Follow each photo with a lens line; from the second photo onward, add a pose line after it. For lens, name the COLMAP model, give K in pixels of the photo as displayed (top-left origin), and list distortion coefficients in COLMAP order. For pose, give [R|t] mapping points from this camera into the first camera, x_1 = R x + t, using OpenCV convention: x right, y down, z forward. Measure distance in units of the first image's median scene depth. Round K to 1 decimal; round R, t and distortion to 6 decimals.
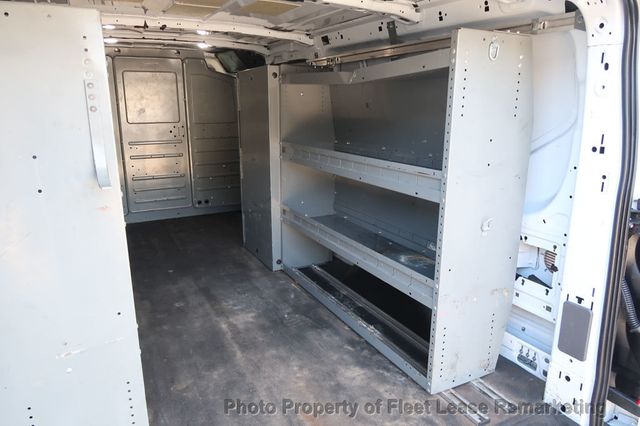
lens RADIAL K [[442.4, 0, 320.3], [0, 442.4, 213.5], [0, 0, 1]] dist [-0.032137, 0.013452]
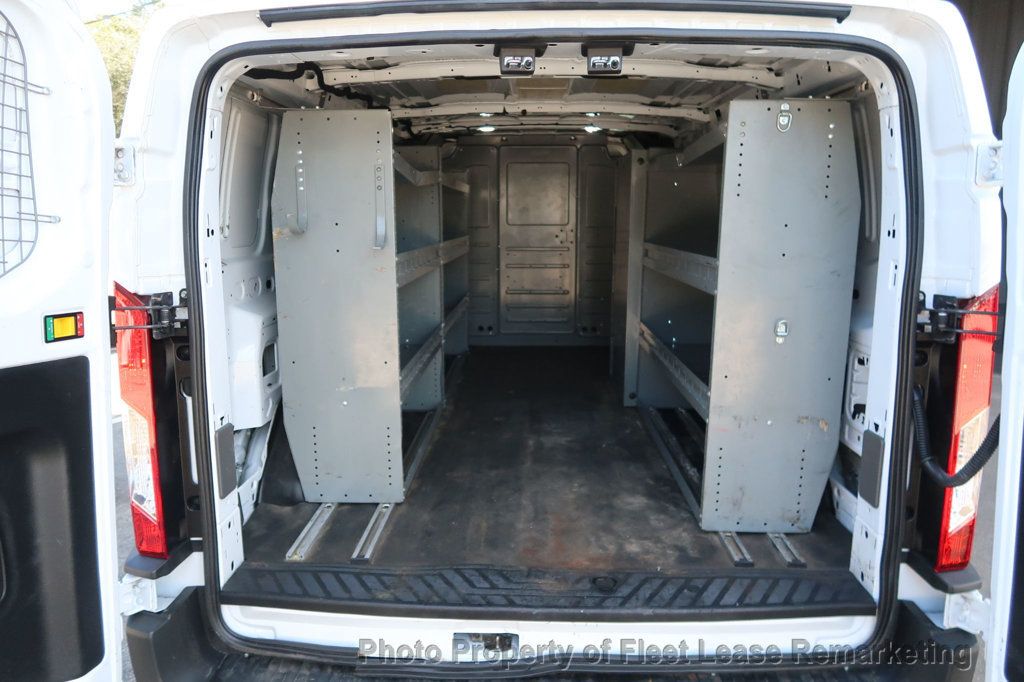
lens RADIAL K [[707.8, 0, 510.4], [0, 707.8, 341.5], [0, 0, 1]] dist [-0.032137, 0.013452]
pose [[0.874697, 0.087442, -0.476718, 0.385784], [-0.119161, 0.992199, -0.036645, 0.108380], [0.469794, 0.088859, 0.878292, -0.266339]]
